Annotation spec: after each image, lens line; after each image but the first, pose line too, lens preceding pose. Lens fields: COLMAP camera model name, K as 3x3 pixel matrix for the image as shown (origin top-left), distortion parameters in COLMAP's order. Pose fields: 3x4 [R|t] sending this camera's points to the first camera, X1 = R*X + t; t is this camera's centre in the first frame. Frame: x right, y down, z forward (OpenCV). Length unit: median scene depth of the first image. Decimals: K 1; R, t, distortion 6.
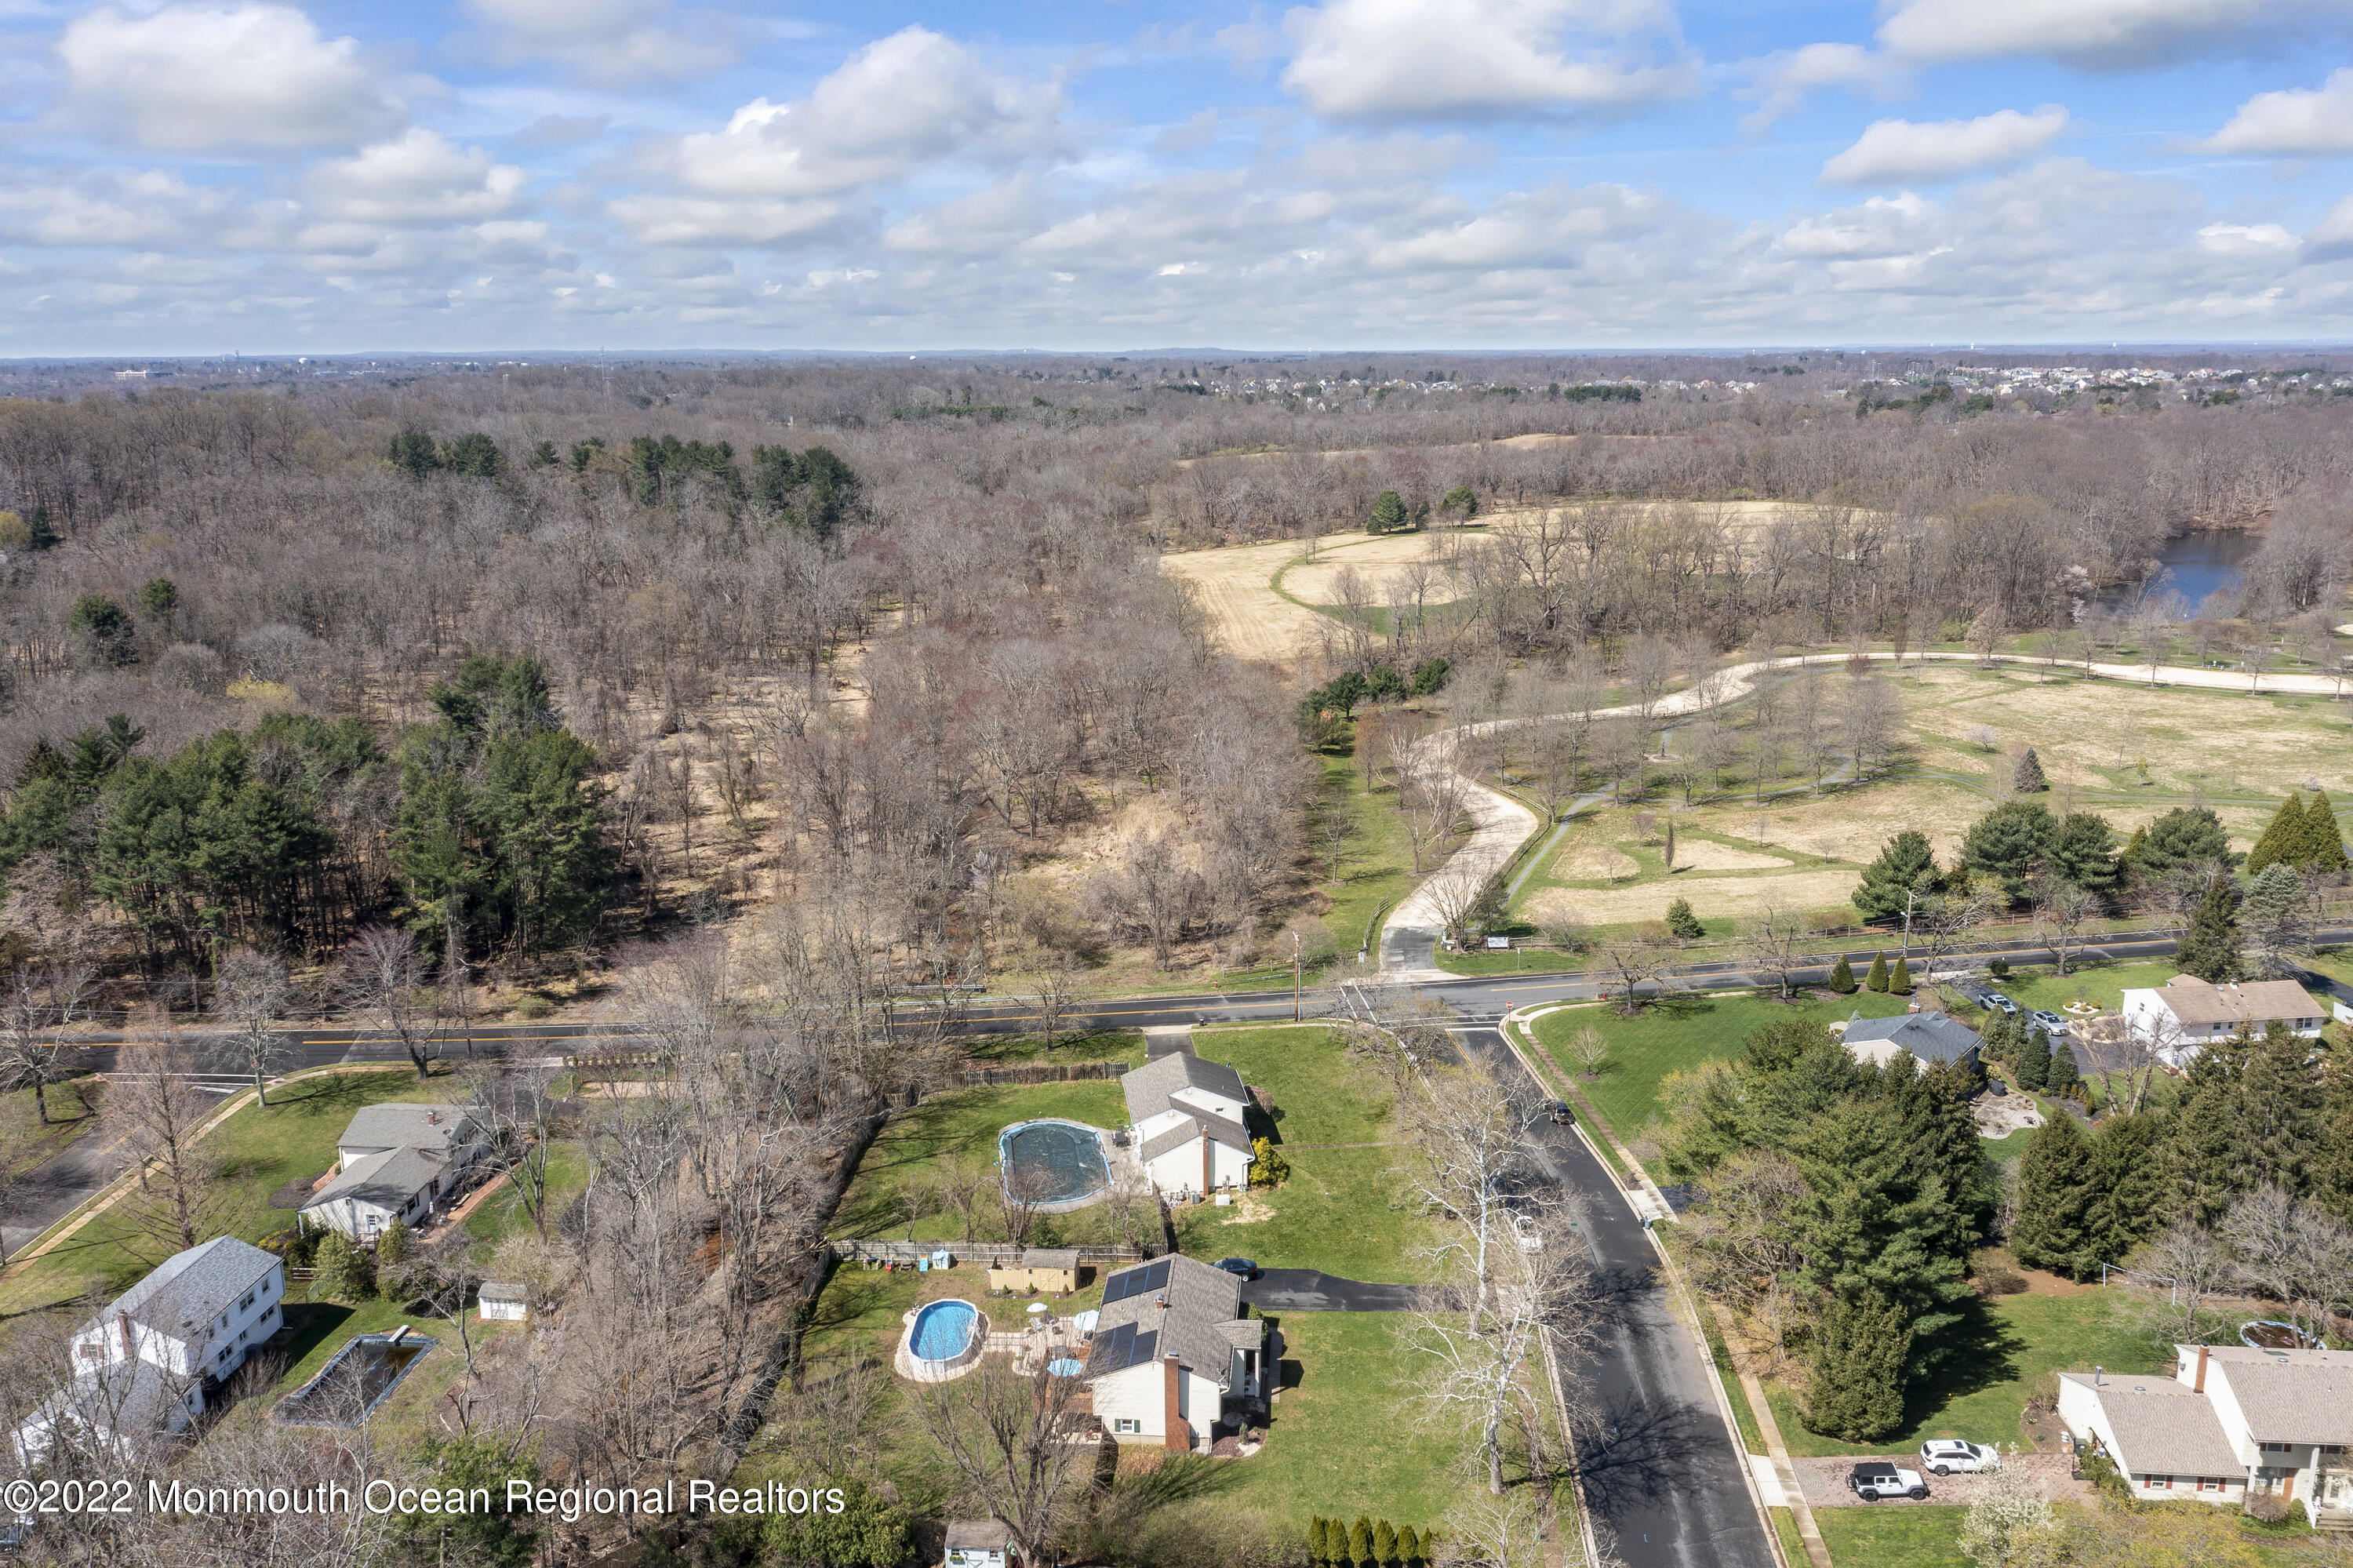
lens RADIAL K [[1854.0, 0, 1176.5], [0, 1854.0, 784.0], [0, 0, 1]] dist [0.002538, 0.005607]
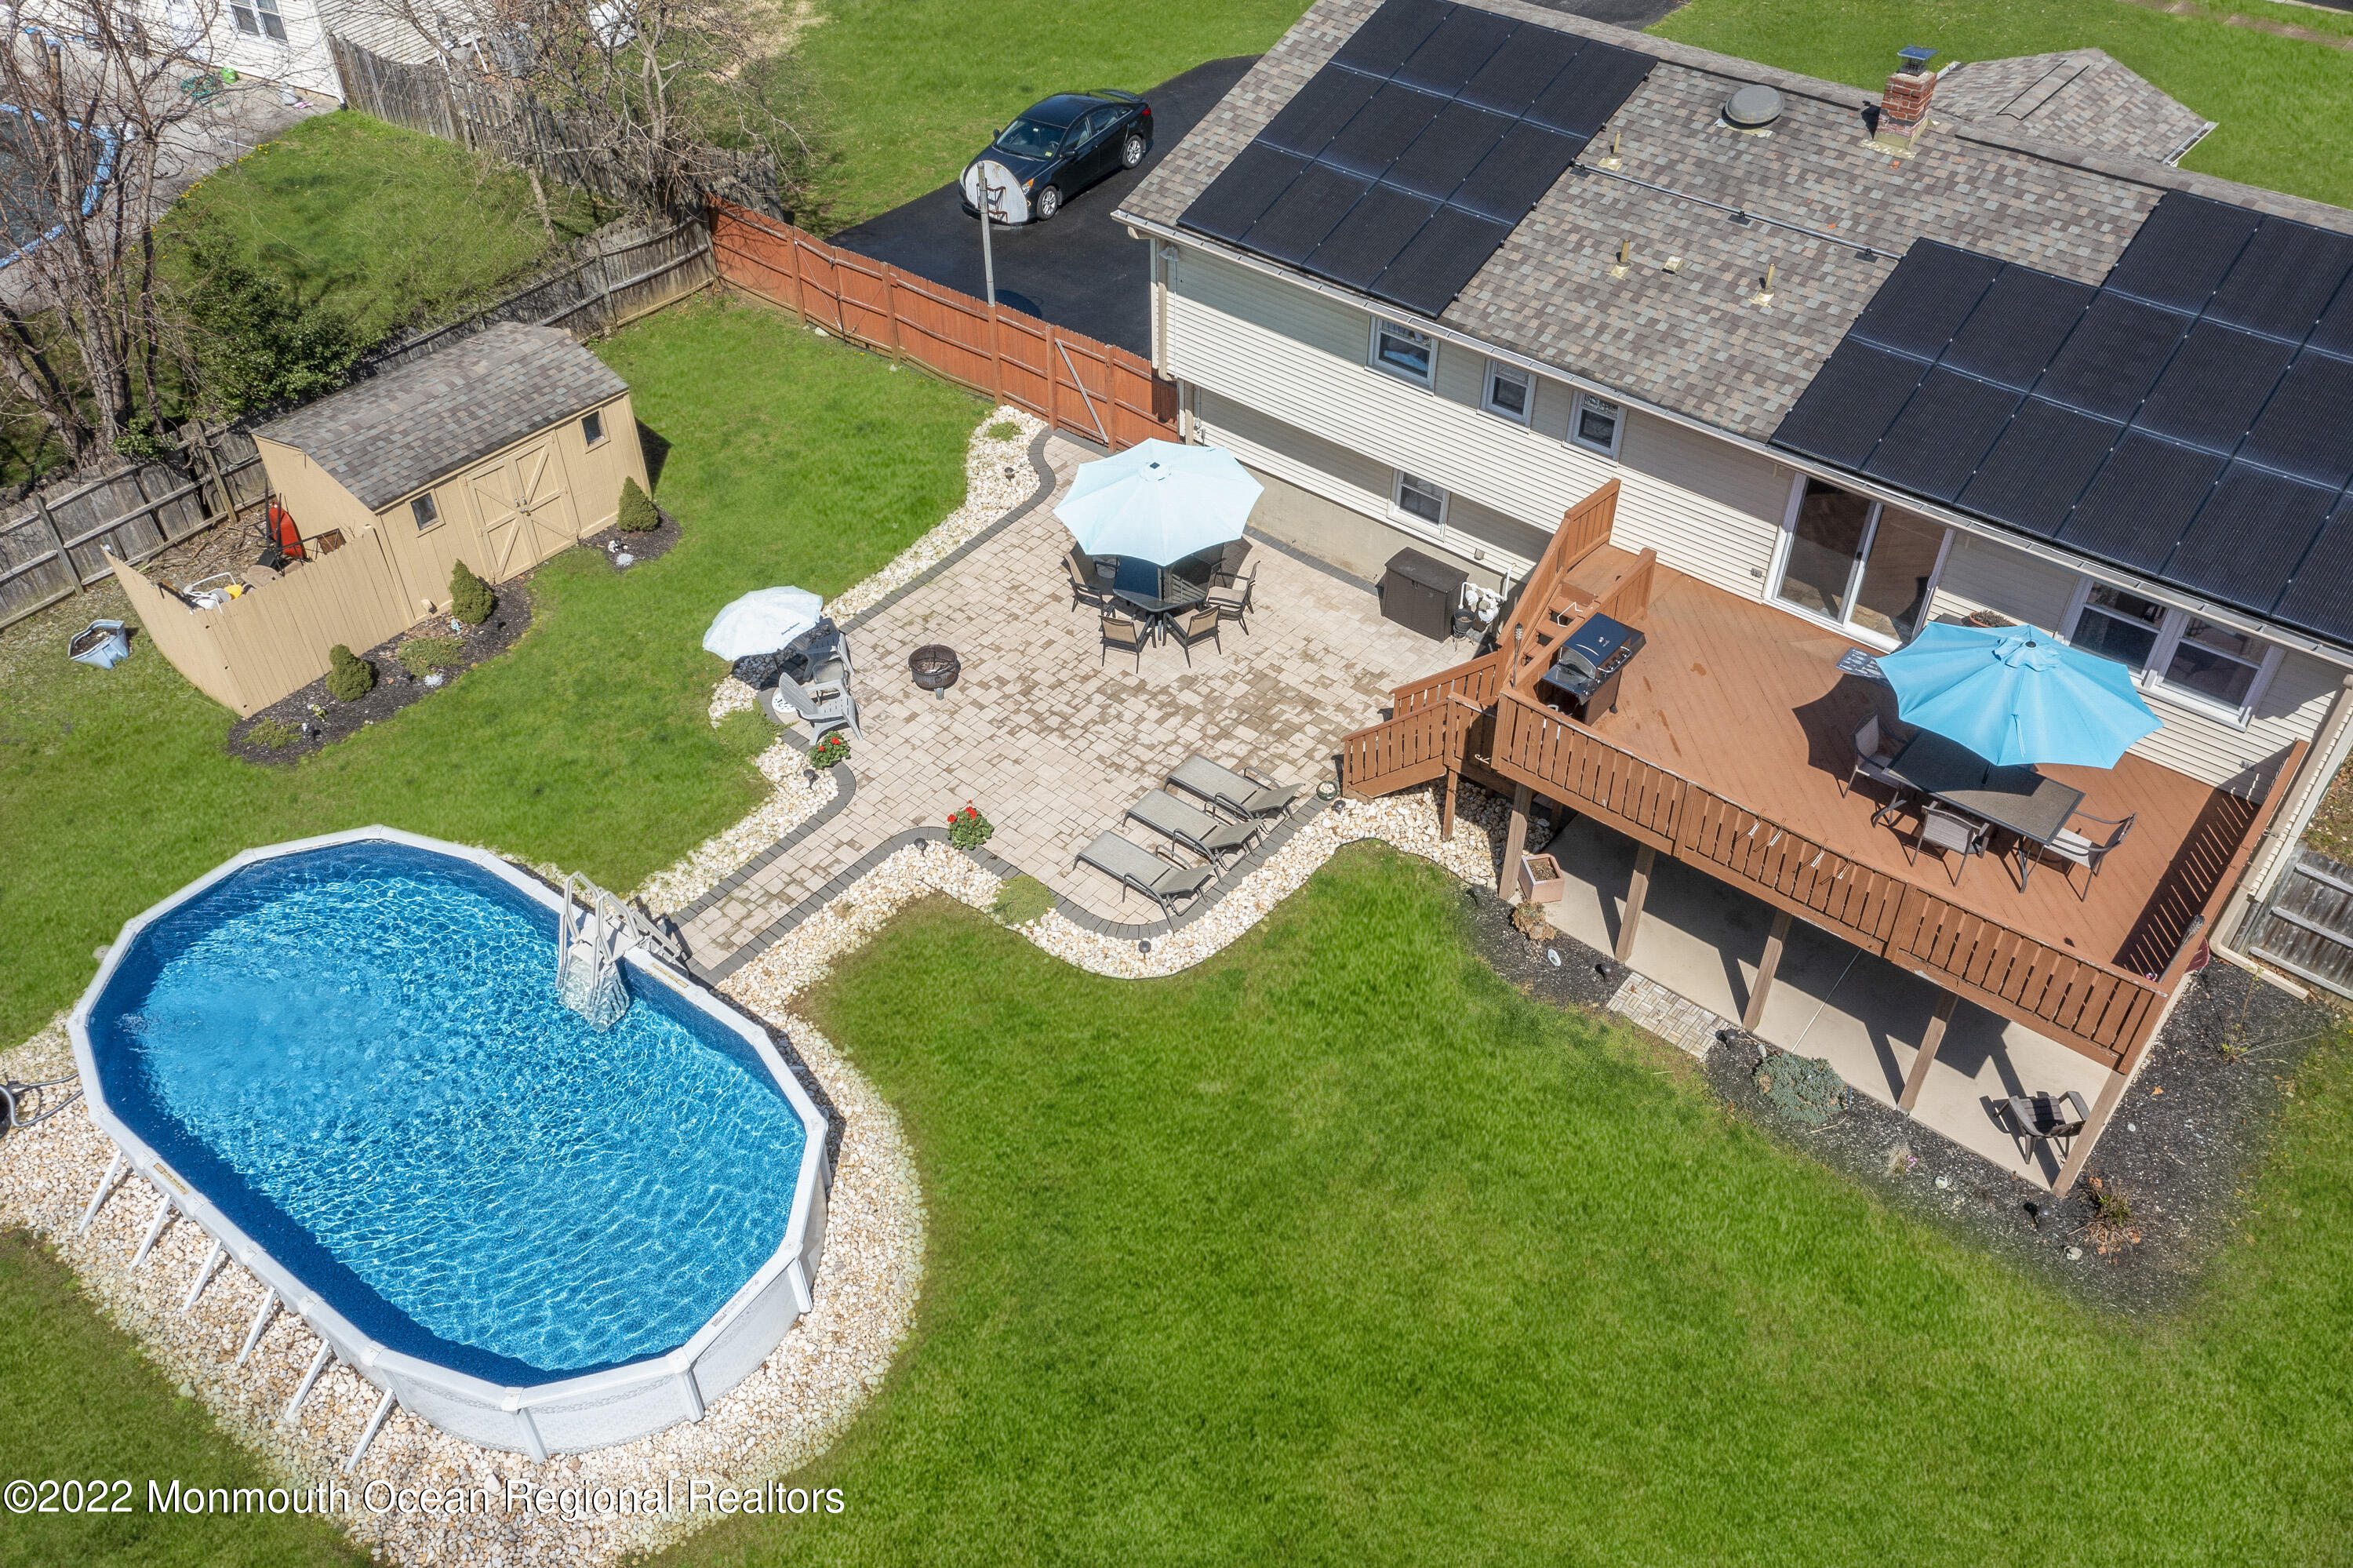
lens RADIAL K [[1854.0, 0, 1176.5], [0, 1854.0, 784.0], [0, 0, 1]] dist [0.002538, 0.005607]
pose [[0.574242, -0.537685, 0.617366, -0.153240], [0.188914, 0.820770, 0.539118, 0.196841], [-0.796591, -0.192955, 0.572897, 0.811085]]
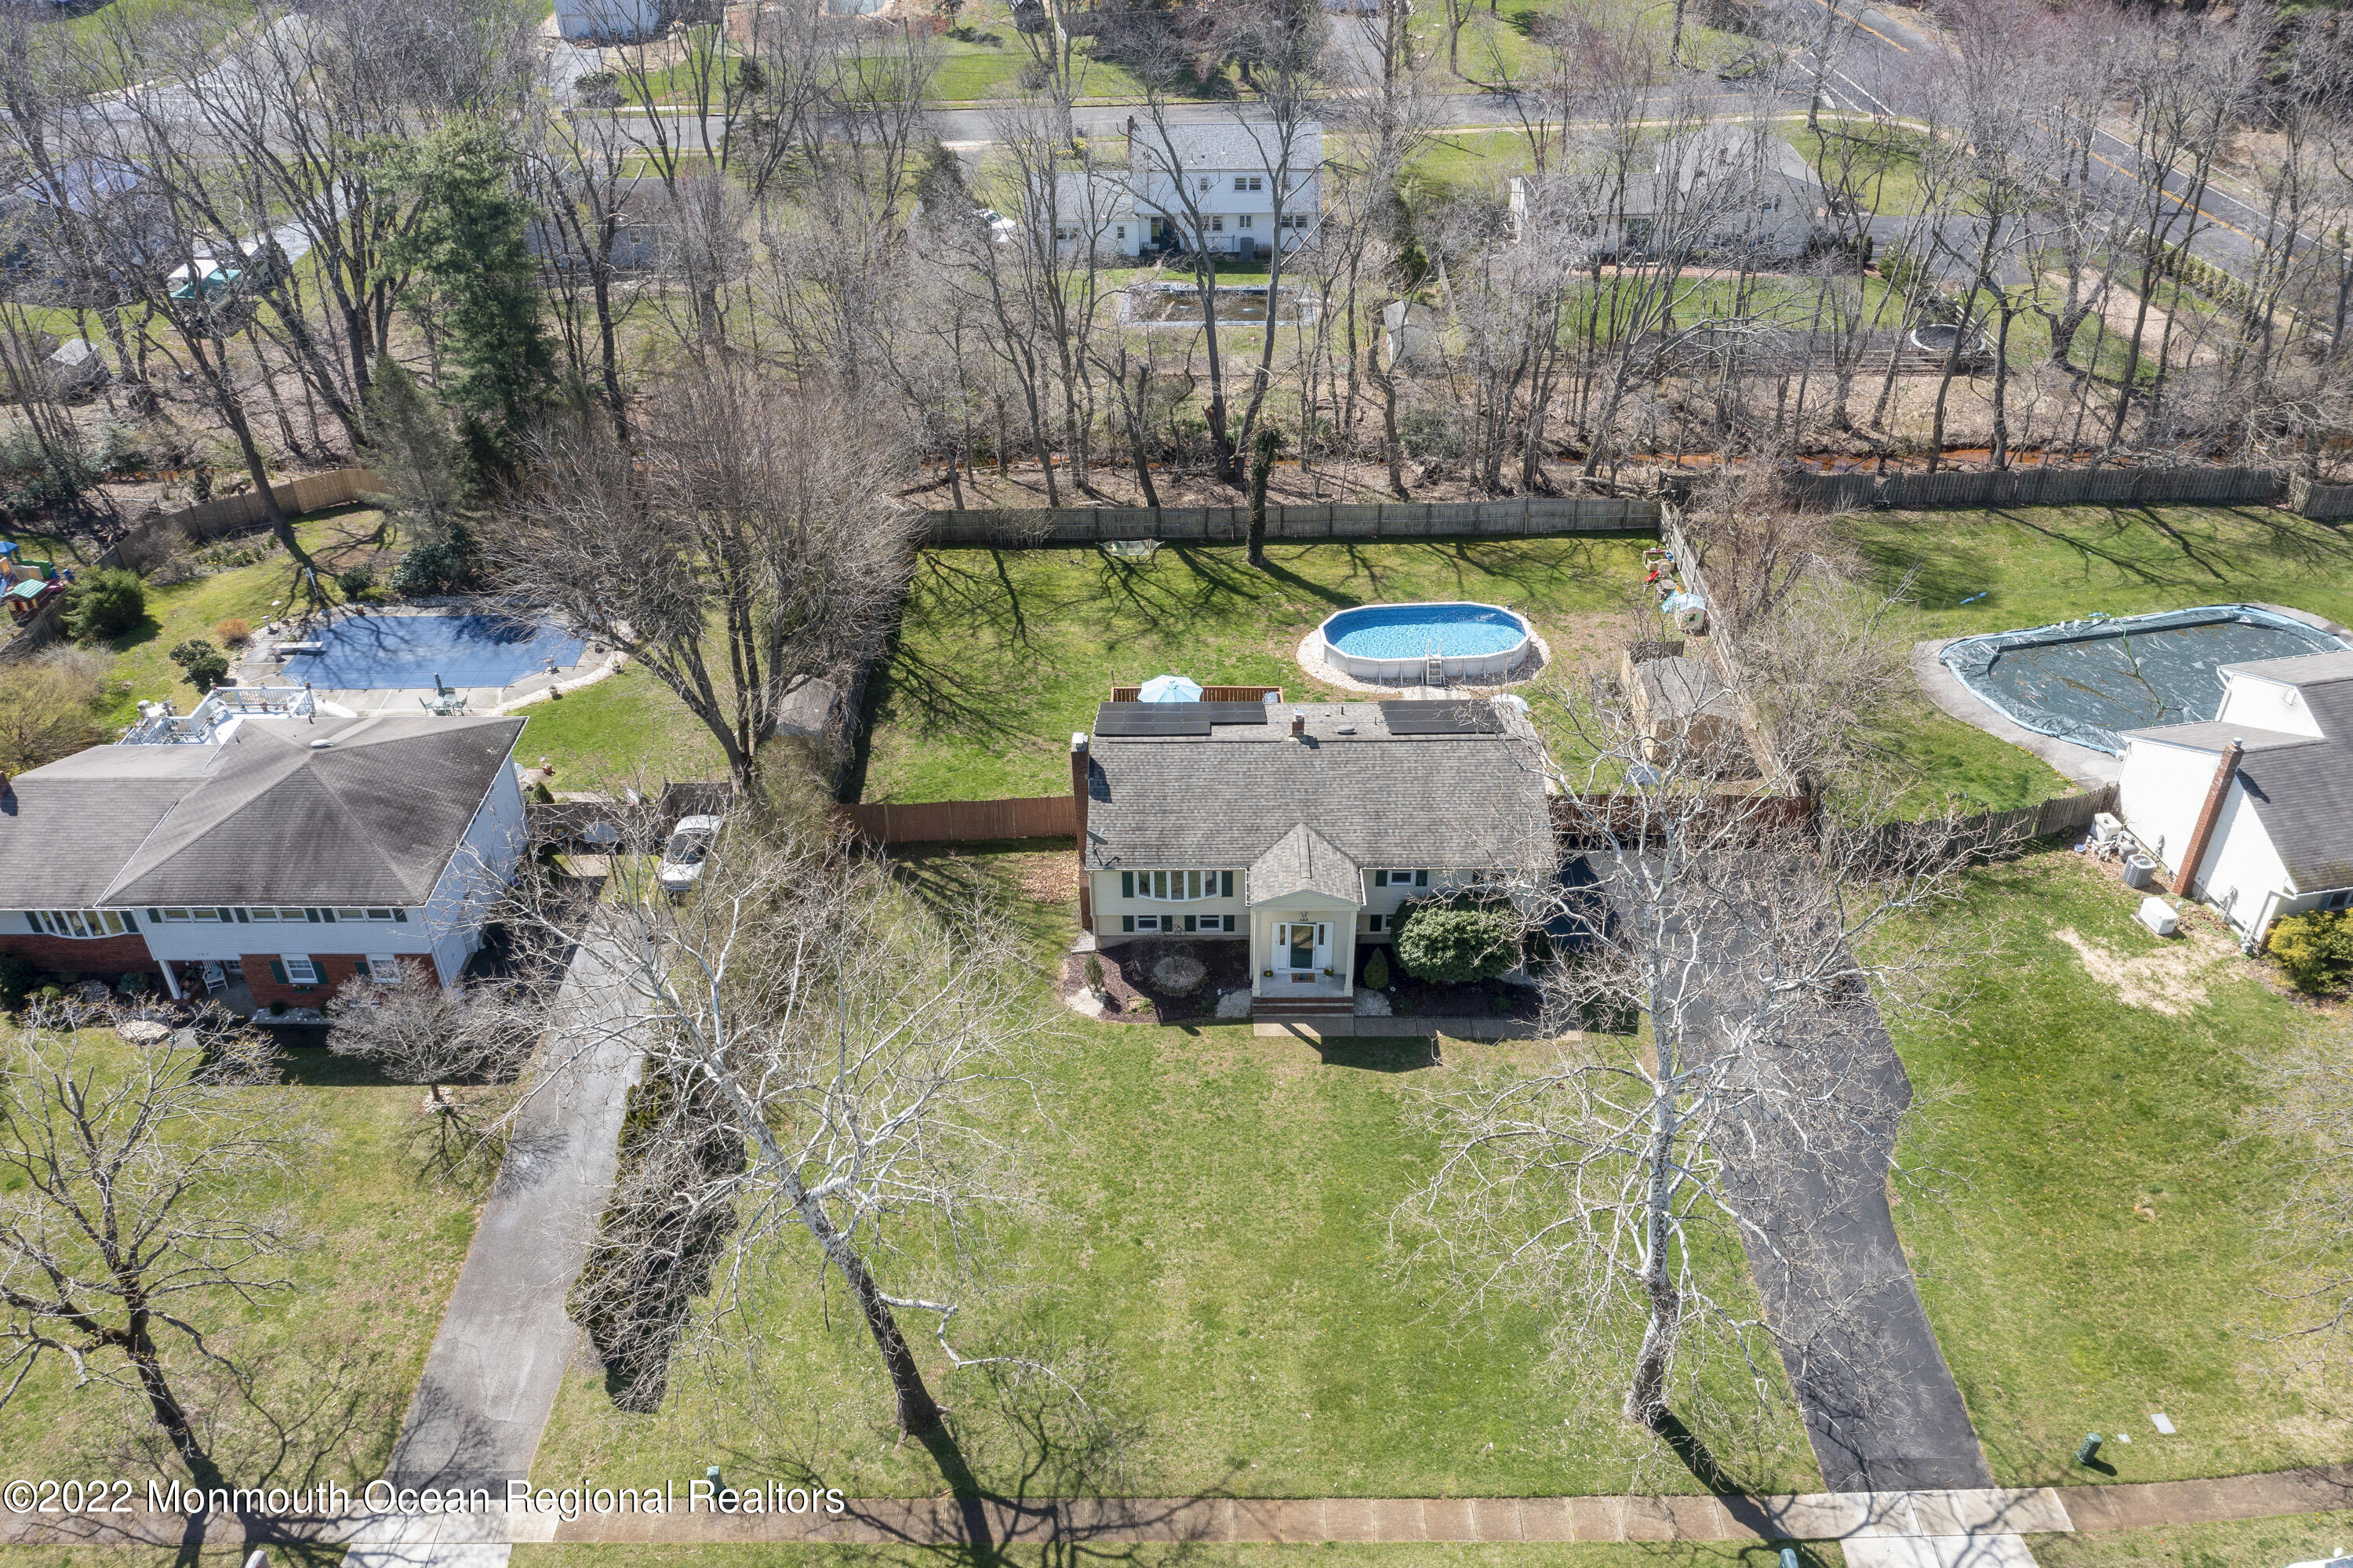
lens RADIAL K [[1854.0, 0, 1176.5], [0, 1854.0, 784.0], [0, 0, 1]] dist [0.002538, 0.005607]
pose [[0.072213, 0.573075, -0.816315, 0.334502], [-0.211842, 0.808591, 0.548912, 0.029967], [0.974632, 0.133292, 0.179792, 0.758559]]
